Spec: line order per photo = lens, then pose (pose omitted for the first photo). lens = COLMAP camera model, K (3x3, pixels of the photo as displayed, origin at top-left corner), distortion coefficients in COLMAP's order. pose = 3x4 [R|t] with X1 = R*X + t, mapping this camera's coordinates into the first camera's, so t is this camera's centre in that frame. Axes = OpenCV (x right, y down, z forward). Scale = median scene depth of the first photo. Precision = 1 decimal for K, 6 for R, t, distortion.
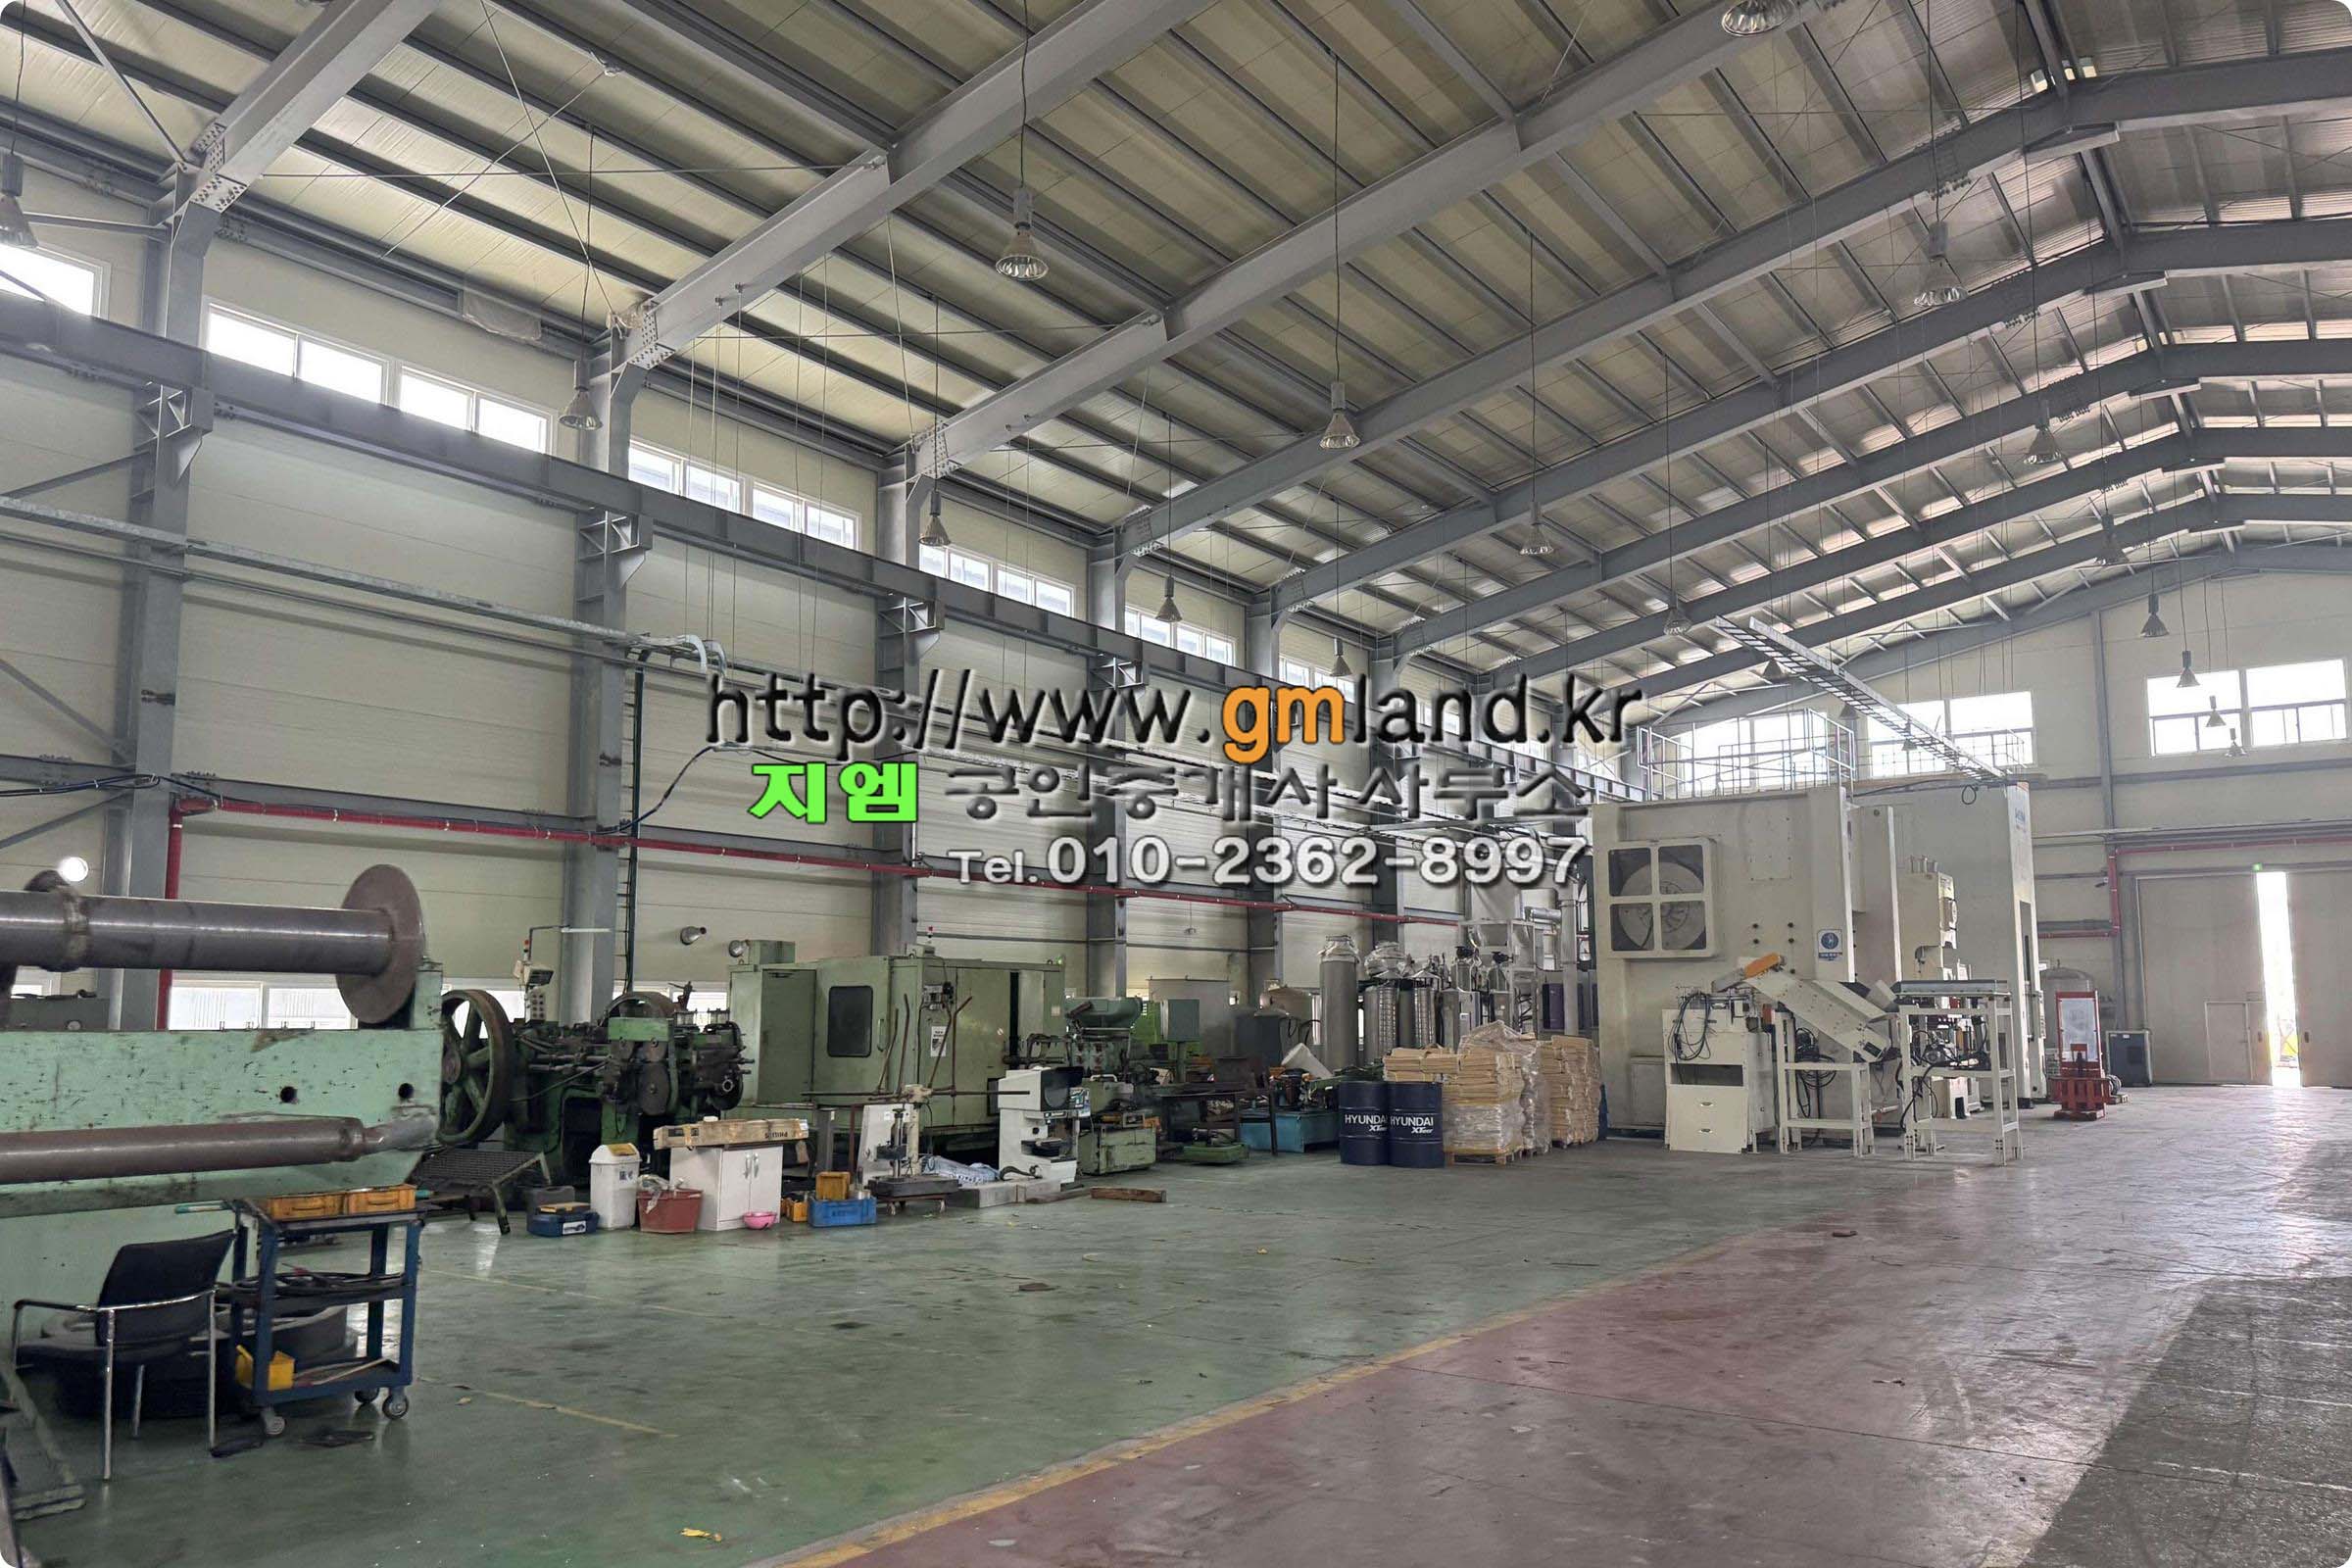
lens RADIAL K [[1661.5, 0, 1175.4], [0, 1661.5, 841.6], [0, 0, 1]] dist [0.054893, -0.088919]
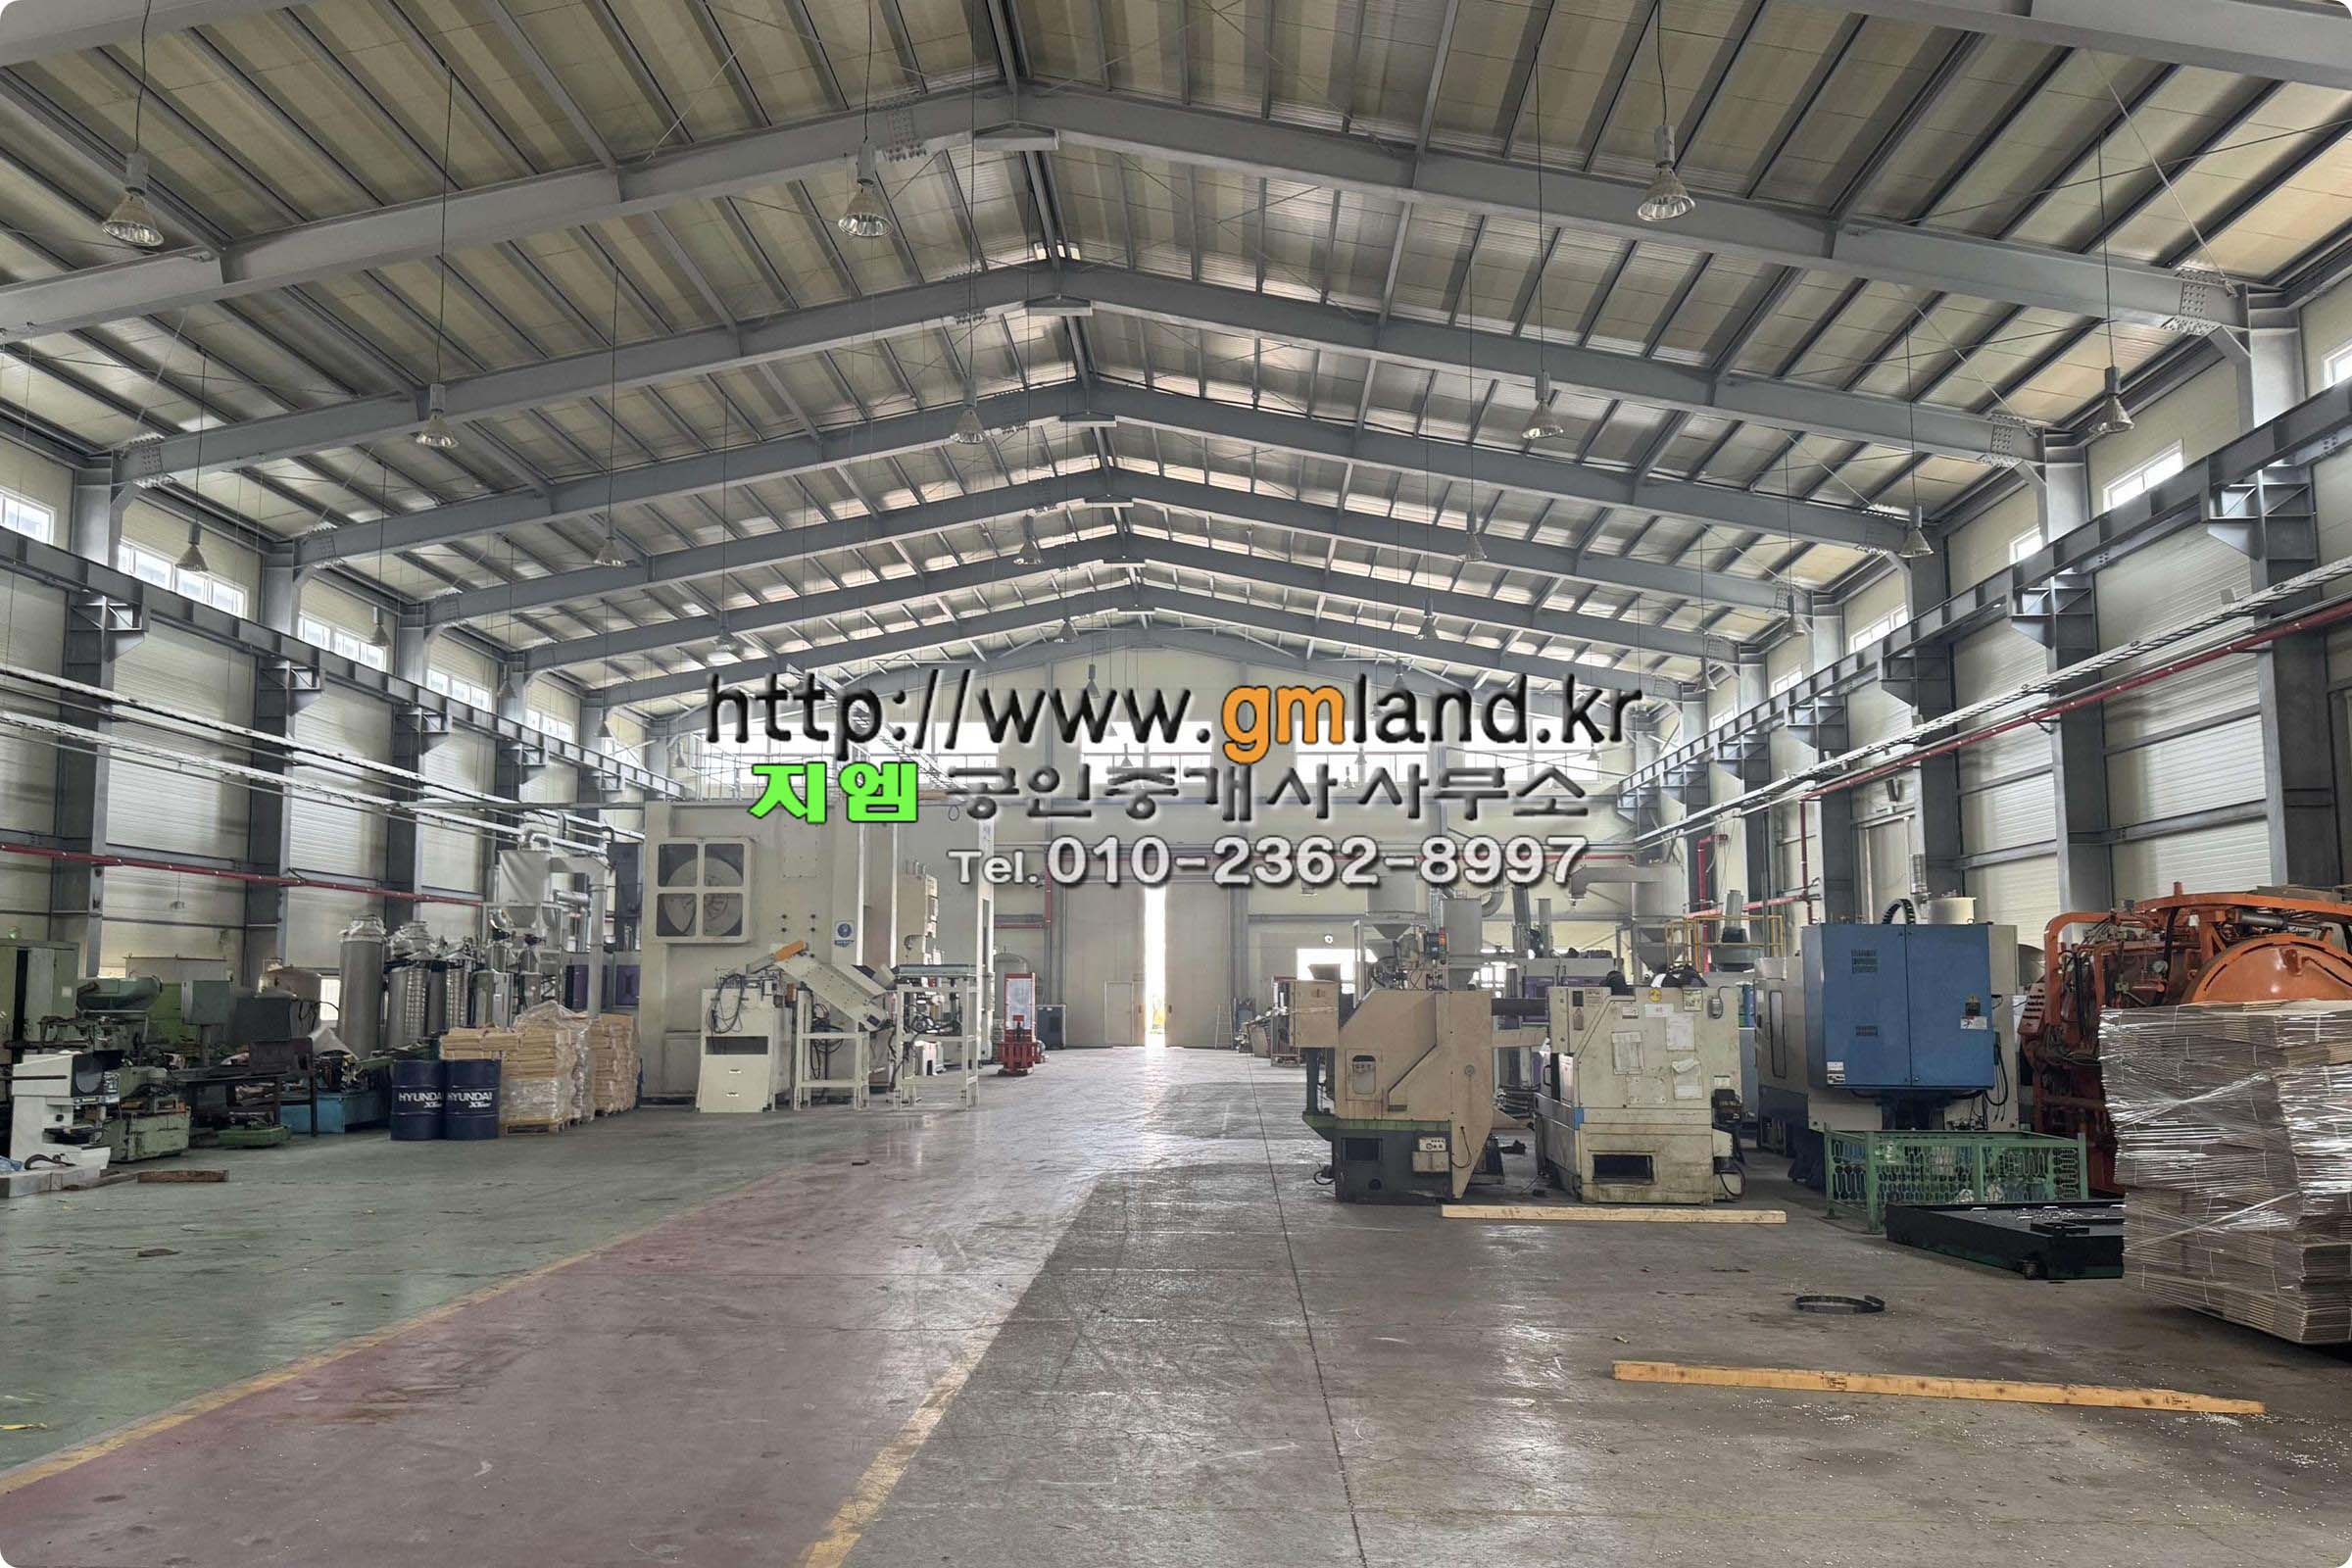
lens RADIAL K [[1640.9, 0, 1188.6], [0, 1640.9, 736.2], [0, 0, 1]] dist [0.110333, -0.152695]
pose [[0.824743, 0.087759, 0.558657, -0.062581], [-0.059562, 0.995871, -0.068509, -0.010382], [-0.562362, 0.023228, 0.826565, -0.096199]]
